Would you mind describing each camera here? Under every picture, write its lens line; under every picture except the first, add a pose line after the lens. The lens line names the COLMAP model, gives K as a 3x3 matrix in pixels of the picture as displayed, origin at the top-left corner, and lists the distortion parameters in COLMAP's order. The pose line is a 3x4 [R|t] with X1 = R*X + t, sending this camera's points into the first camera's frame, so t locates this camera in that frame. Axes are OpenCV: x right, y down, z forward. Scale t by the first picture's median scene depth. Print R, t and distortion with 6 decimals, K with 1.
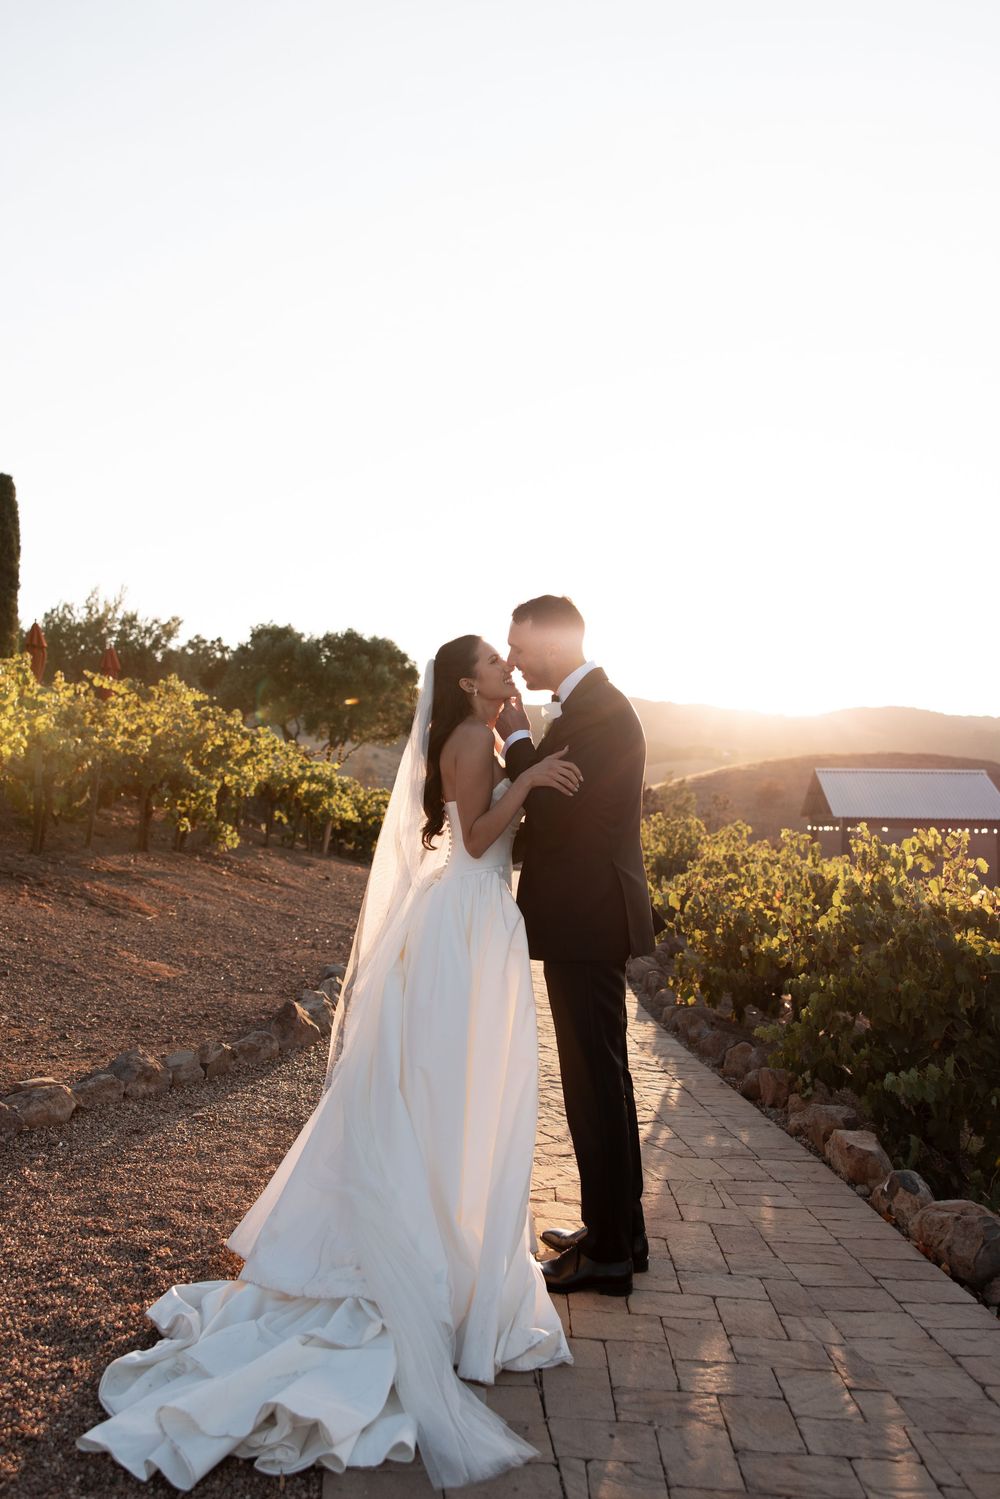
lens RADIAL K [[1575.4, 0, 500.0], [0, 1575.4, 749.5], [0, 0, 1]] dist [-0.003973, 0.010150]
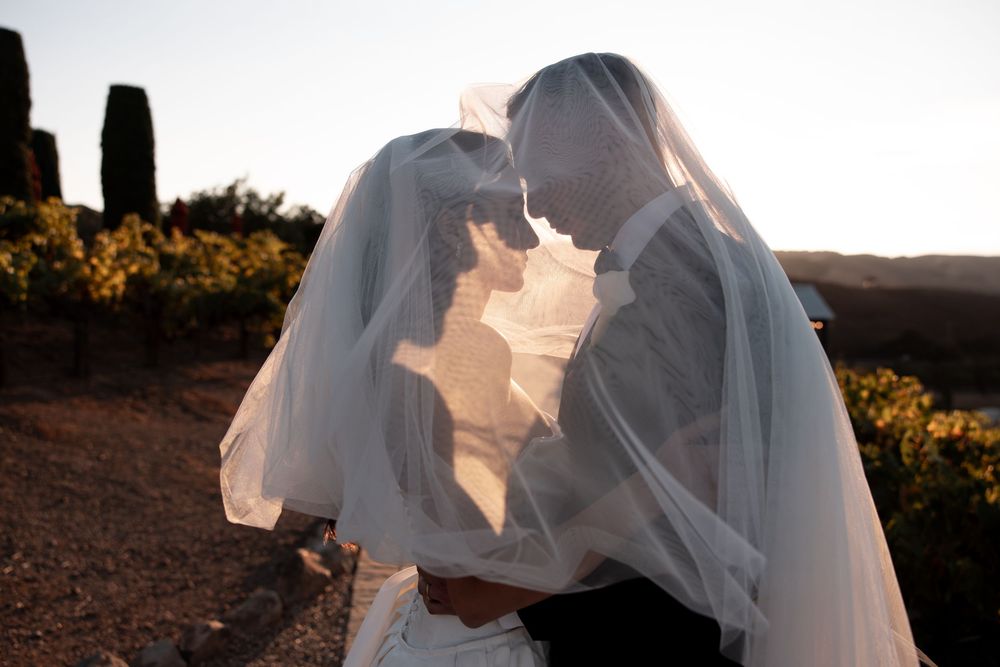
lens RADIAL K [[772.7, 0, 516.8], [0, 772.7, 333.7], [0, 0, 1]] dist [-0.003347, -0.001251]
pose [[0.999583, -0.018251, 0.022385, -0.000783], [0.016236, 0.996068, 0.087090, -0.015488], [-0.023886, -0.086690, 0.995949, 0.375561]]
